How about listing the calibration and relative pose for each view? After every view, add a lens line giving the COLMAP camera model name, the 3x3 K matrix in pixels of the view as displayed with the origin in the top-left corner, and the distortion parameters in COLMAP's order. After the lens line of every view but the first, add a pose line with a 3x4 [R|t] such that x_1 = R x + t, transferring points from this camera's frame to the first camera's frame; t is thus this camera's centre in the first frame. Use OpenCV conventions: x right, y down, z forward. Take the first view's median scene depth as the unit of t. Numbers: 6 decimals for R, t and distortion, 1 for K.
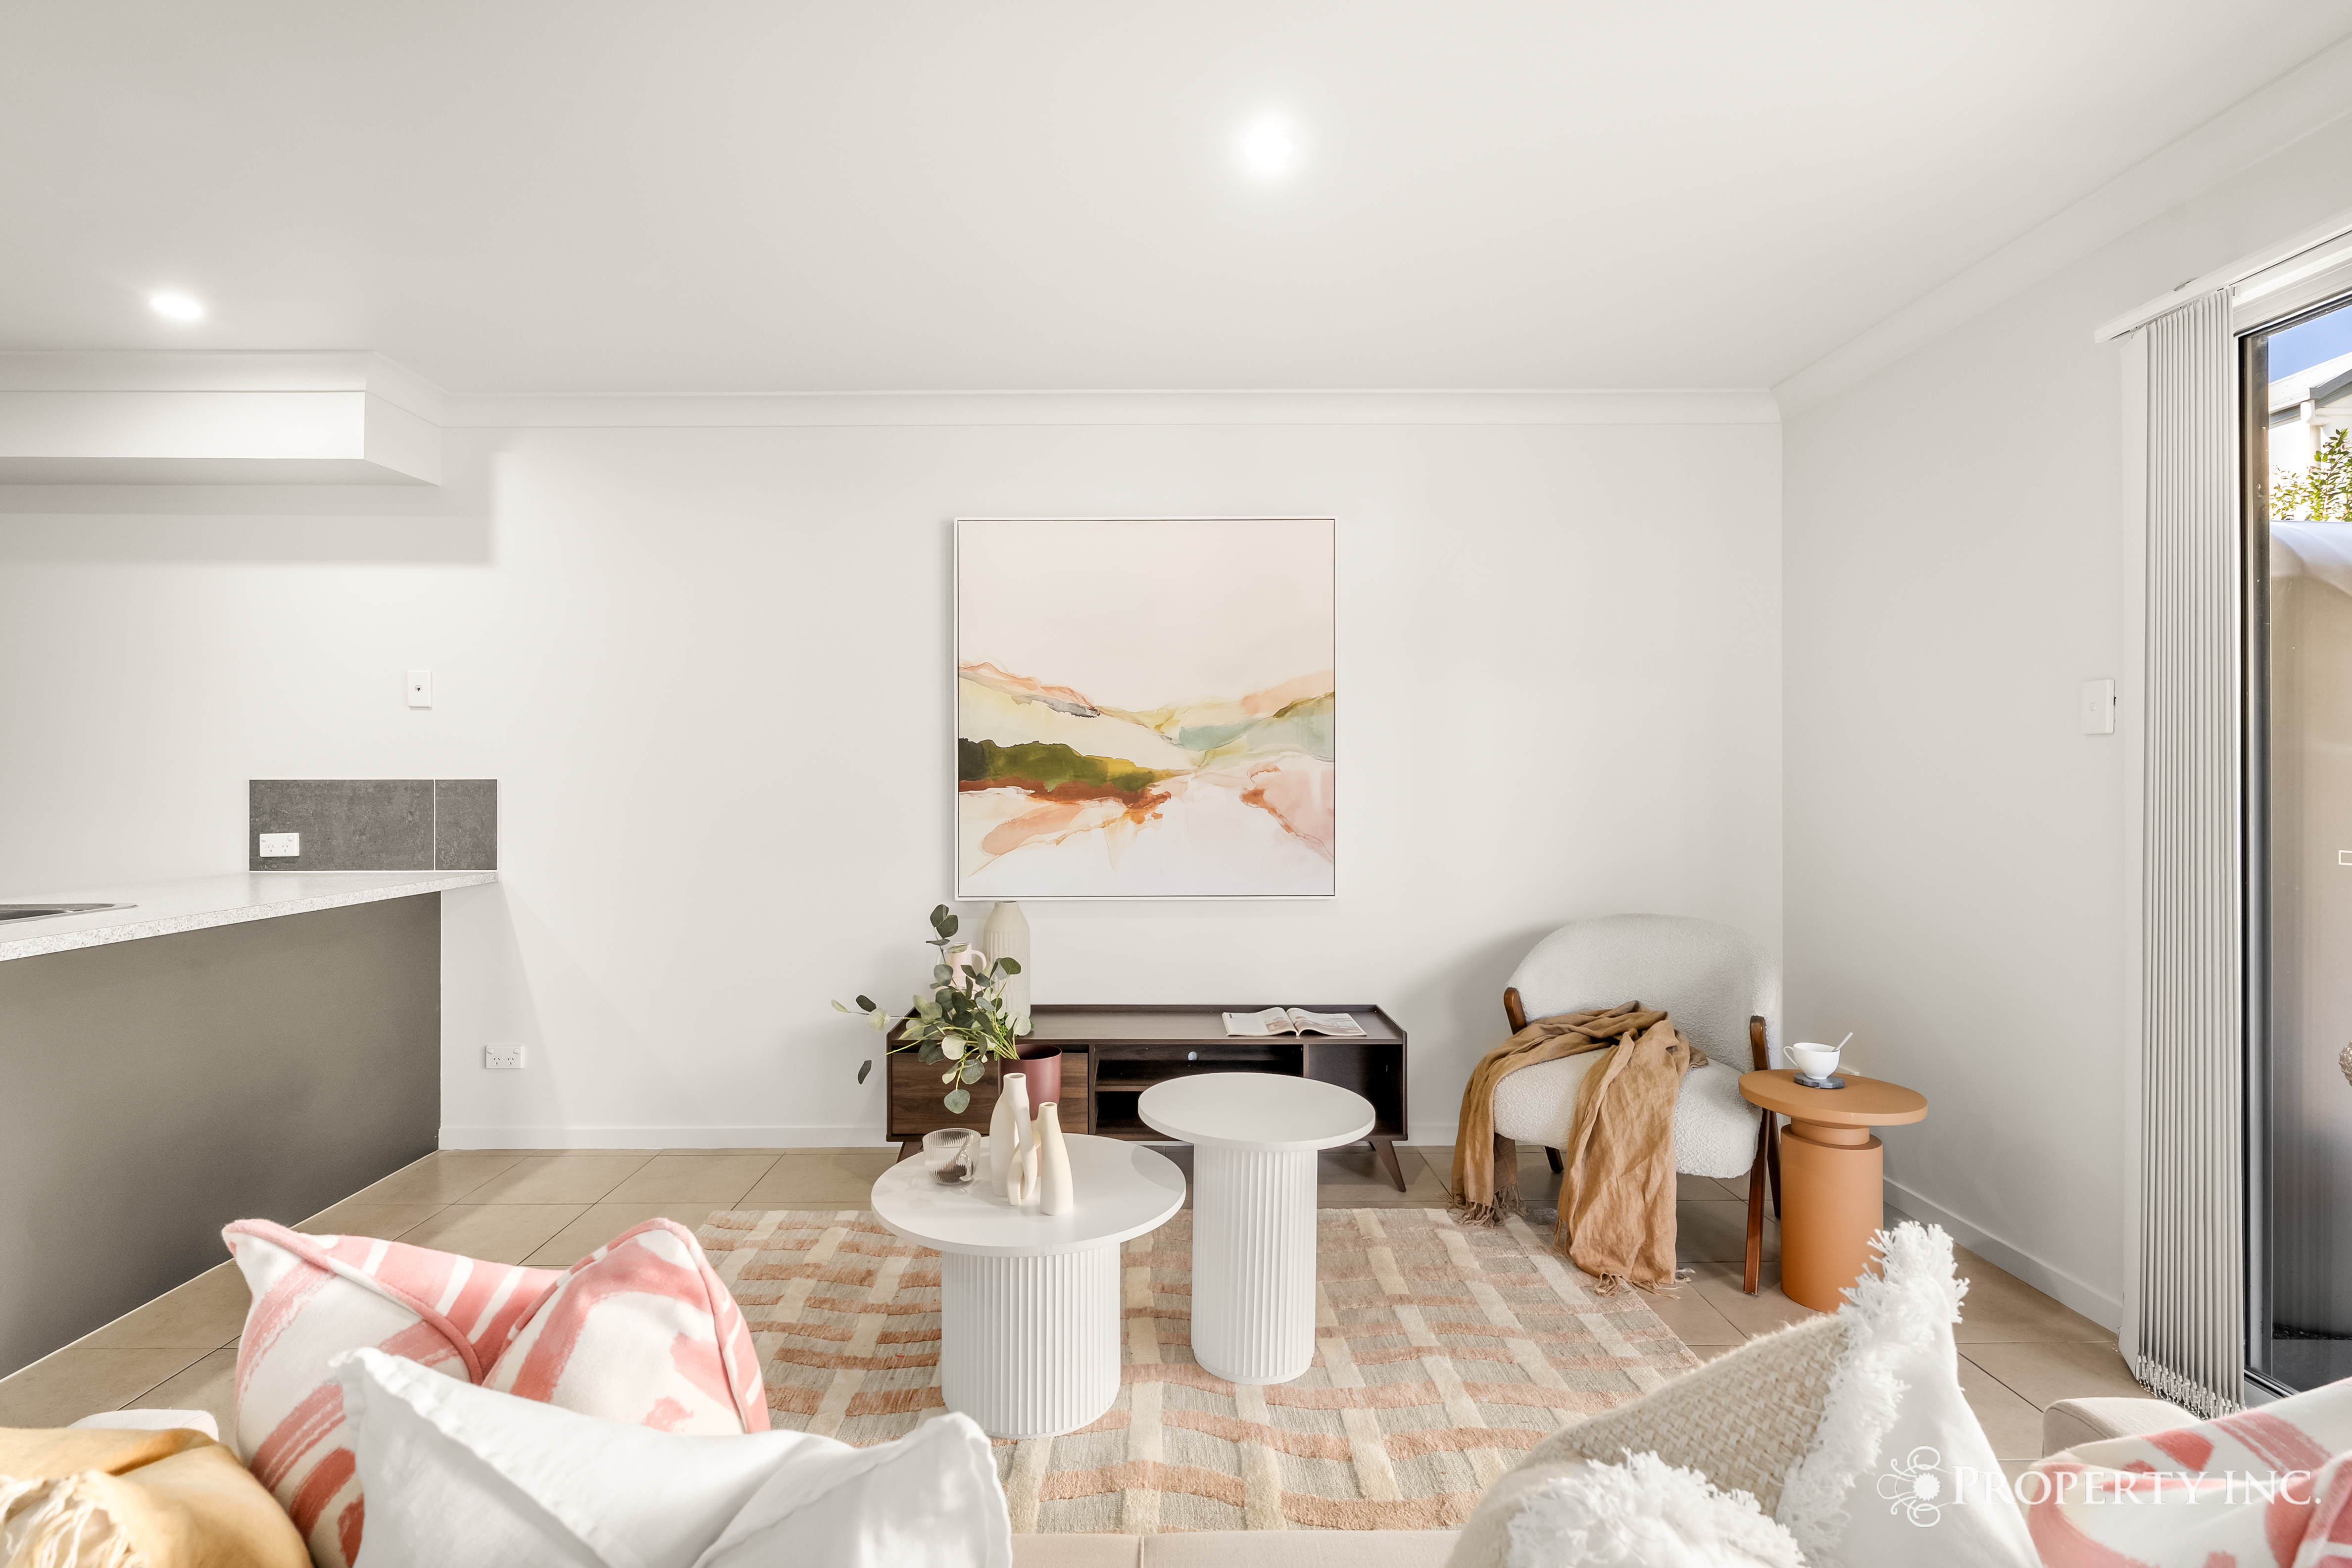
lens RADIAL K [[1130.6, 0, 1176.0], [0, 1130.6, 784.0], [0, 0, 1]] dist [-0.019458, 0.000026]
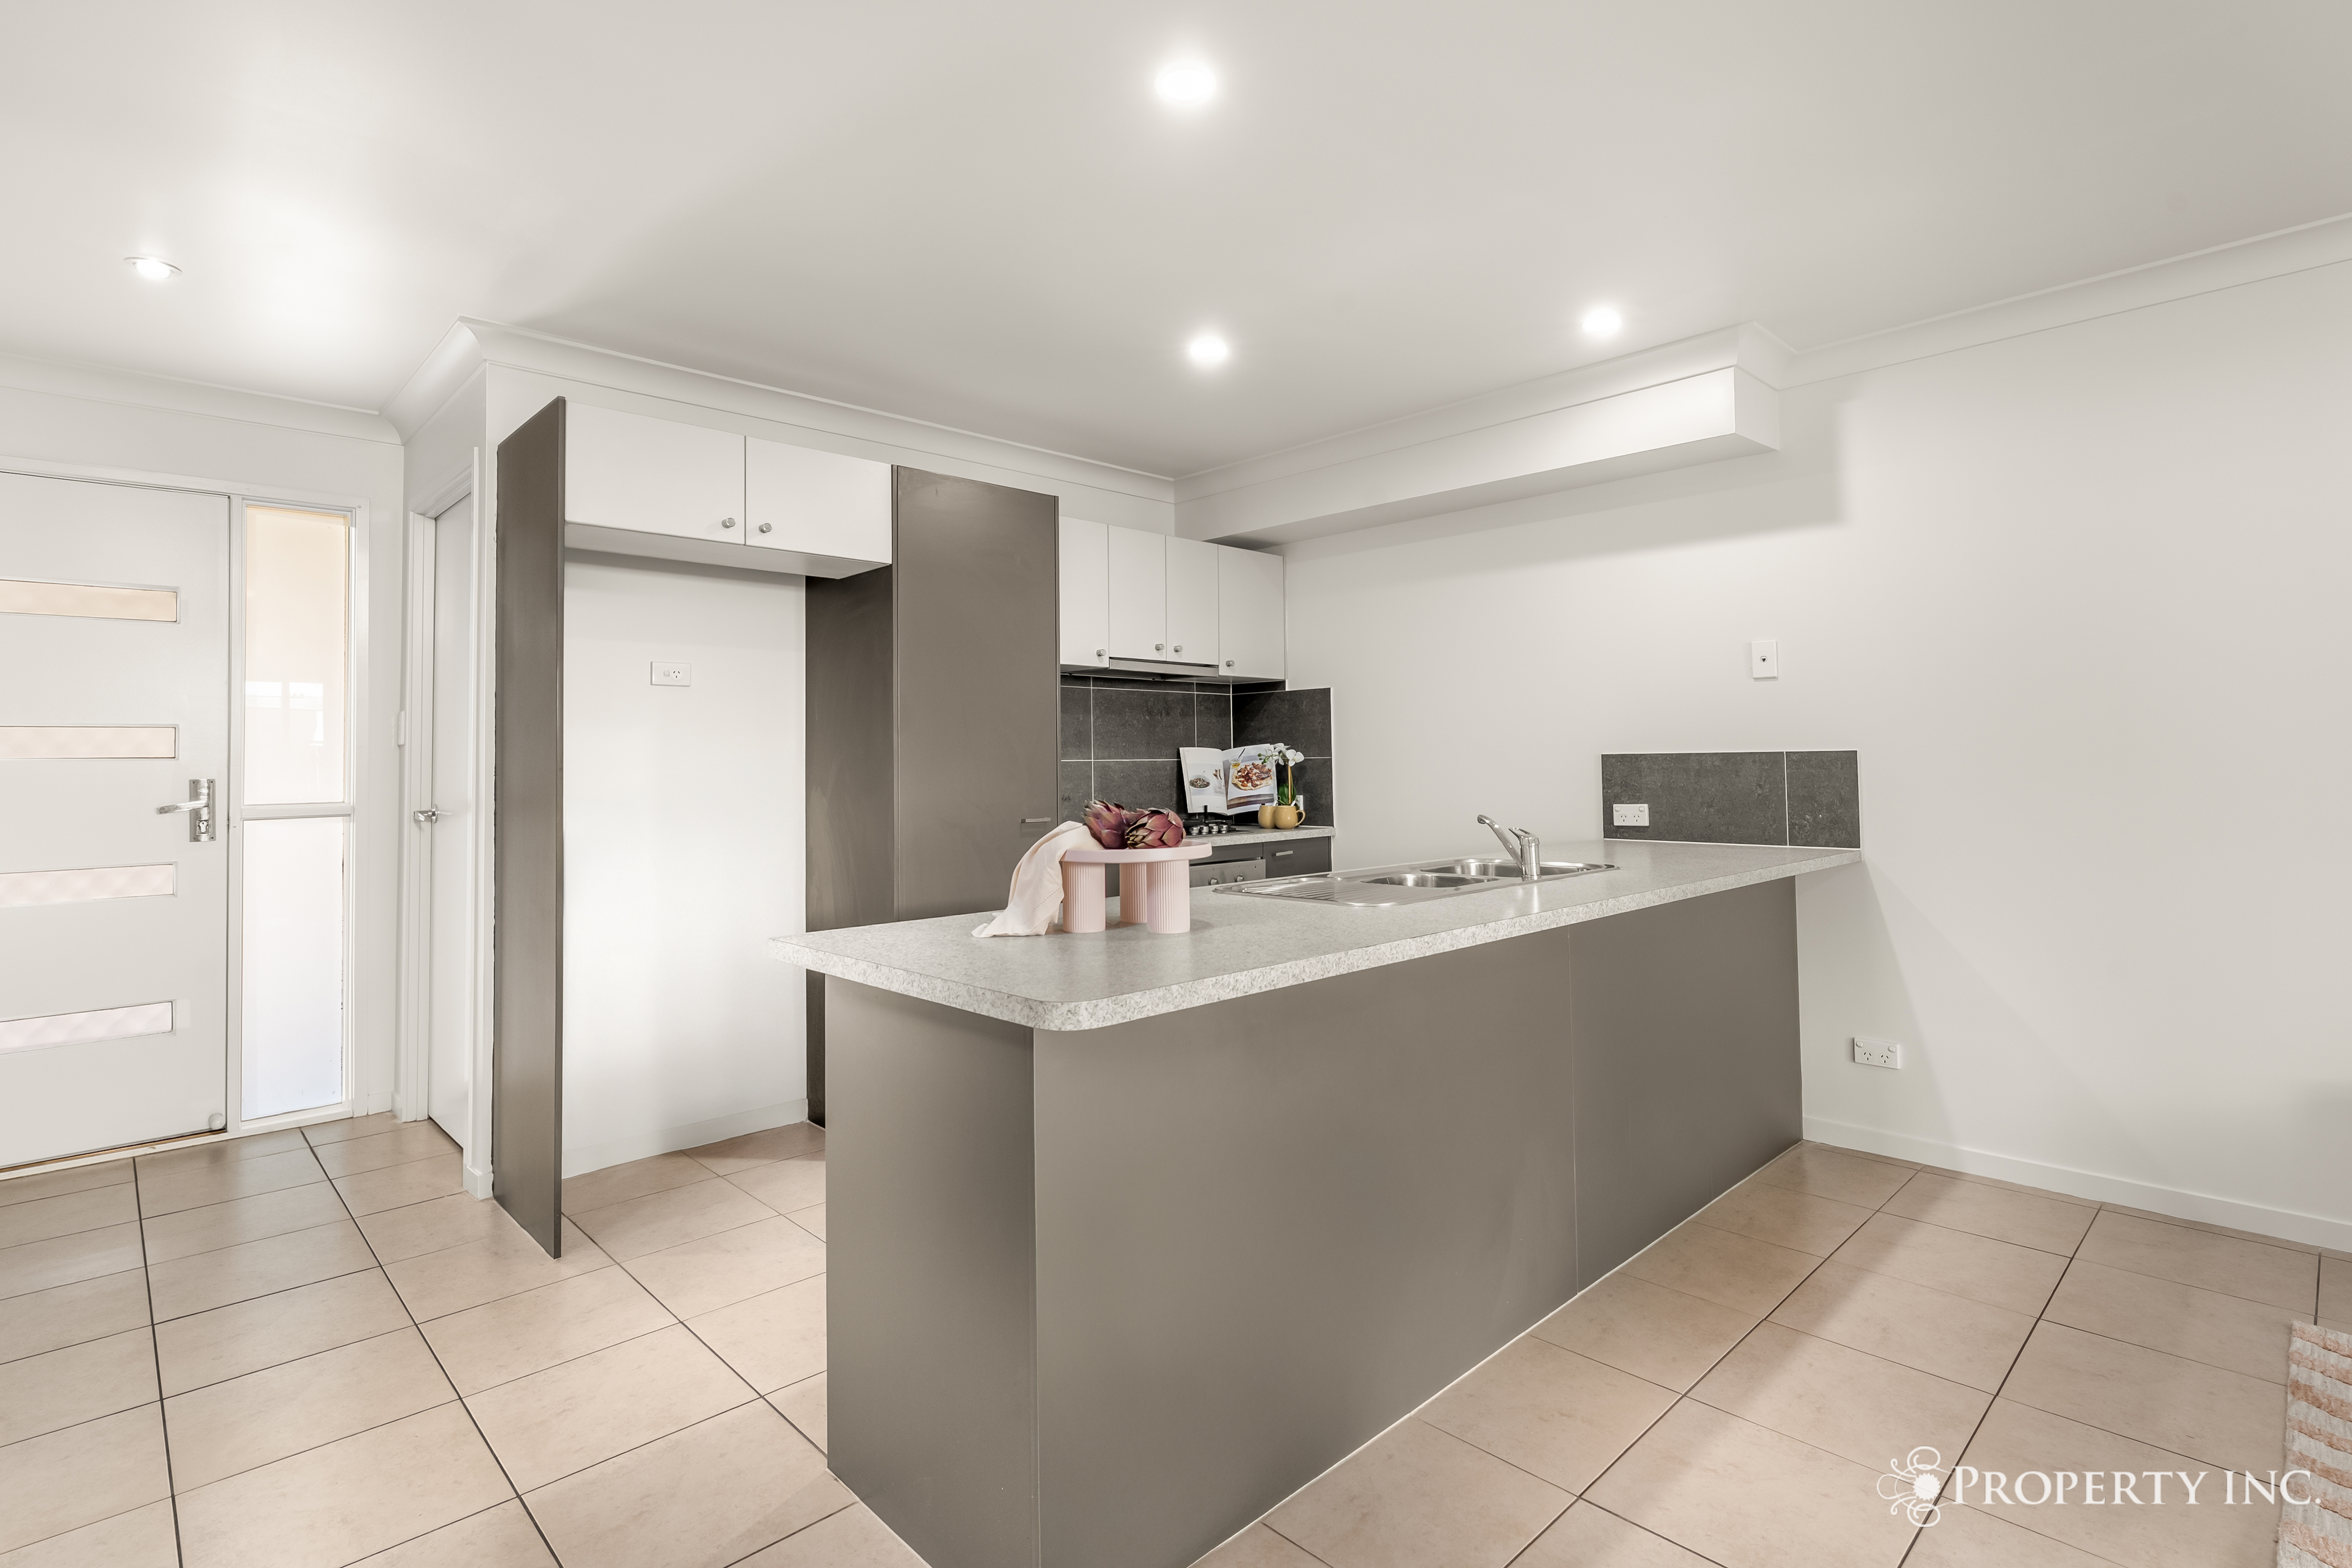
lens RADIAL K [[1133.5, 0, 1182.0], [0, 1133.5, 736.0], [0, 0, 1]] dist [-0.001946, -0.000934]
pose [[0.680848, -0.023591, -0.732044, -0.300064], [0.004679, 0.999601, -0.027862, 0.007288], [0.732410, 0.015545, 0.680687, -0.049915]]
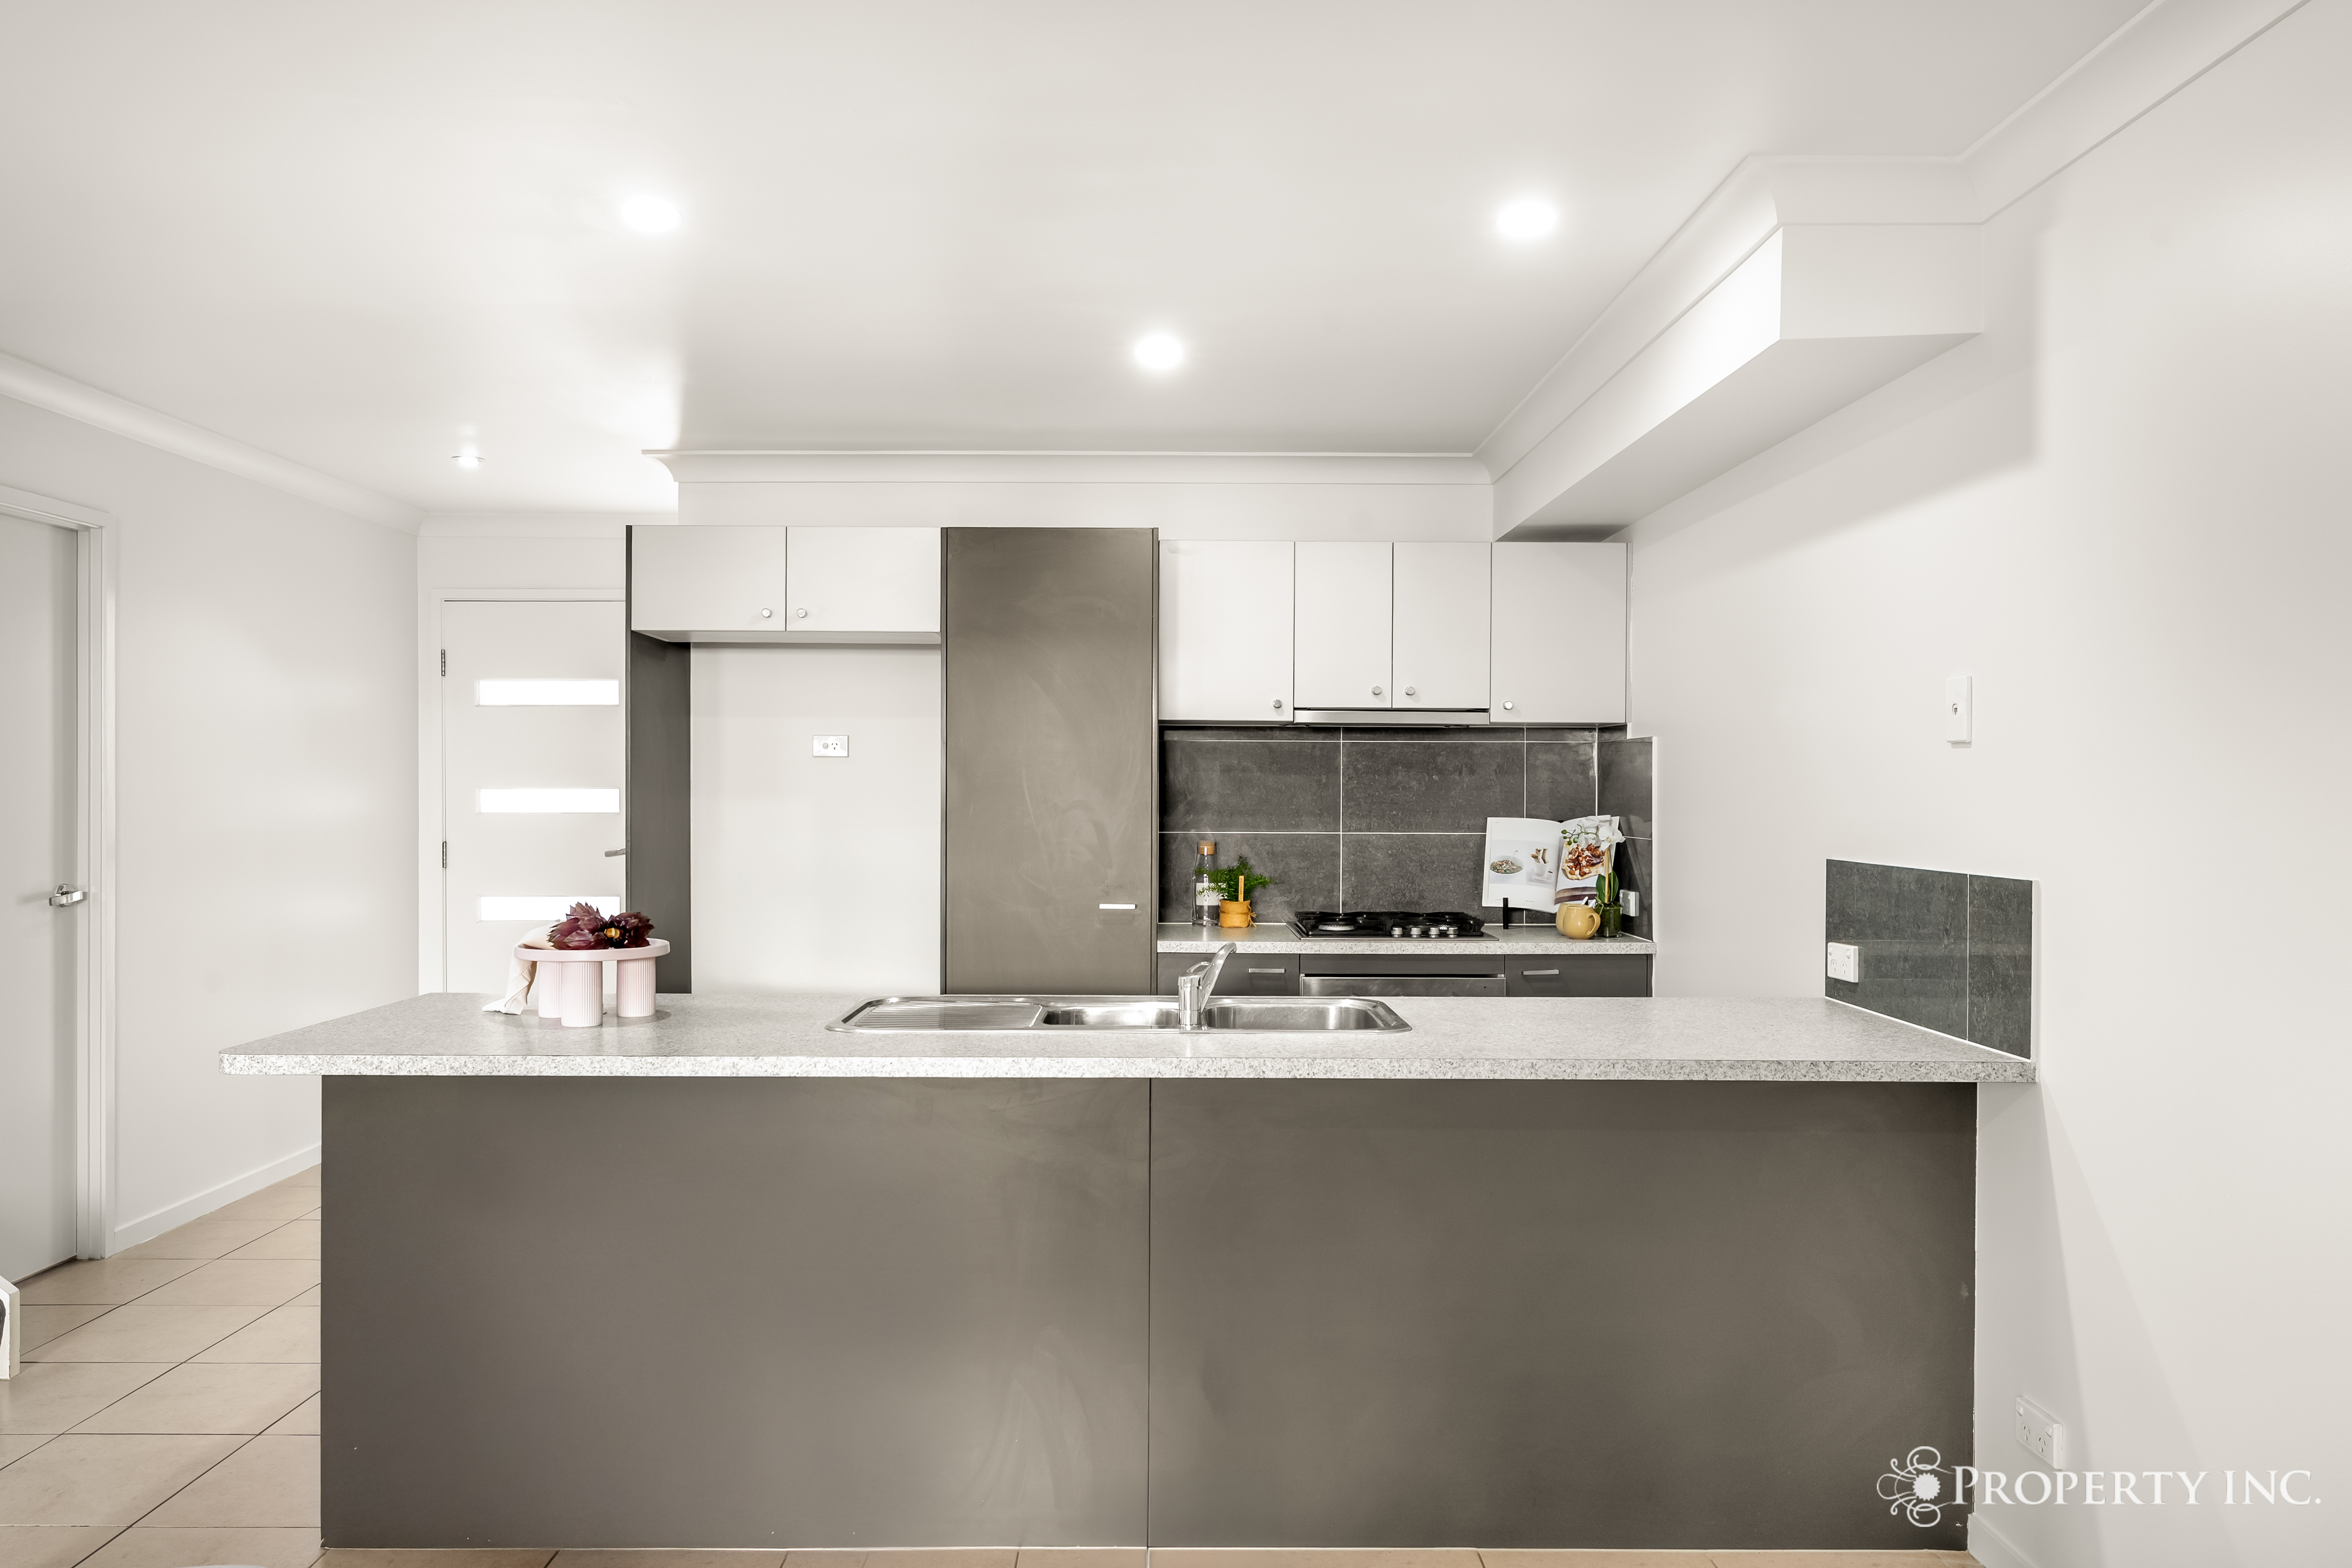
lens RADIAL K [[1615.8, 0, 1176.0], [0, 1615.8, 784.0], [0, 0, 1]] dist [0.004171, 0.001102]
pose [[-0.018529, 0.001234, -0.999828, 0.138232], [-0.010196, 0.999947, 0.001423, -0.045723], [0.999776, 0.010221, -0.018515, 0.627959]]
